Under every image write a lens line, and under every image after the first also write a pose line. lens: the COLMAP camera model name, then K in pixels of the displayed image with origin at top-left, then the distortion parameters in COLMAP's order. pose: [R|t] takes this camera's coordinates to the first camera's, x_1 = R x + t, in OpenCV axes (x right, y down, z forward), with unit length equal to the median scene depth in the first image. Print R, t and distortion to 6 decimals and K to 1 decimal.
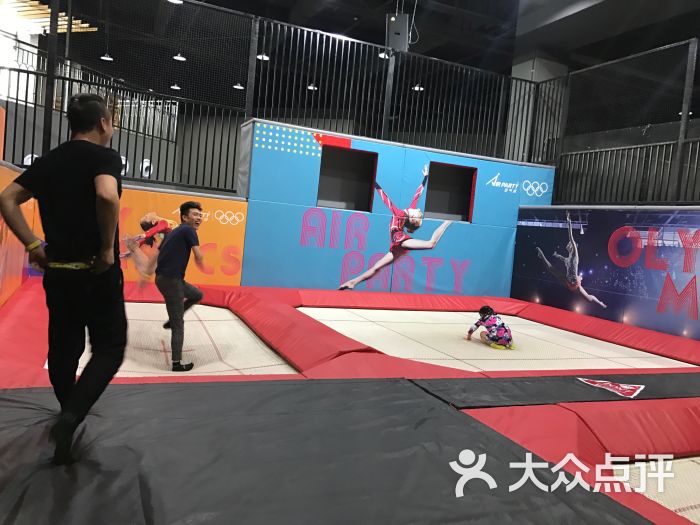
lens RADIAL K [[563.4, 0, 347.2], [0, 563.4, 260.5], [0, 0, 1]] dist [0.000705, 0.005338]
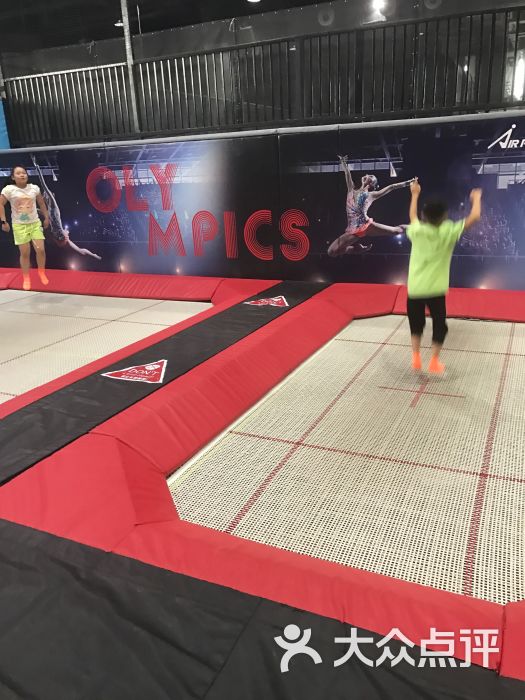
lens RADIAL K [[564.6, 0, 259.9], [0, 564.6, 353.4], [0, 0, 1]] dist [0.031452, -0.008255]
pose [[0.738121, -0.320433, 0.593717, 0.042278], [0.147770, 0.935430, 0.321148, -0.035750], [-0.658287, -0.149312, 0.737810, 0.102811]]
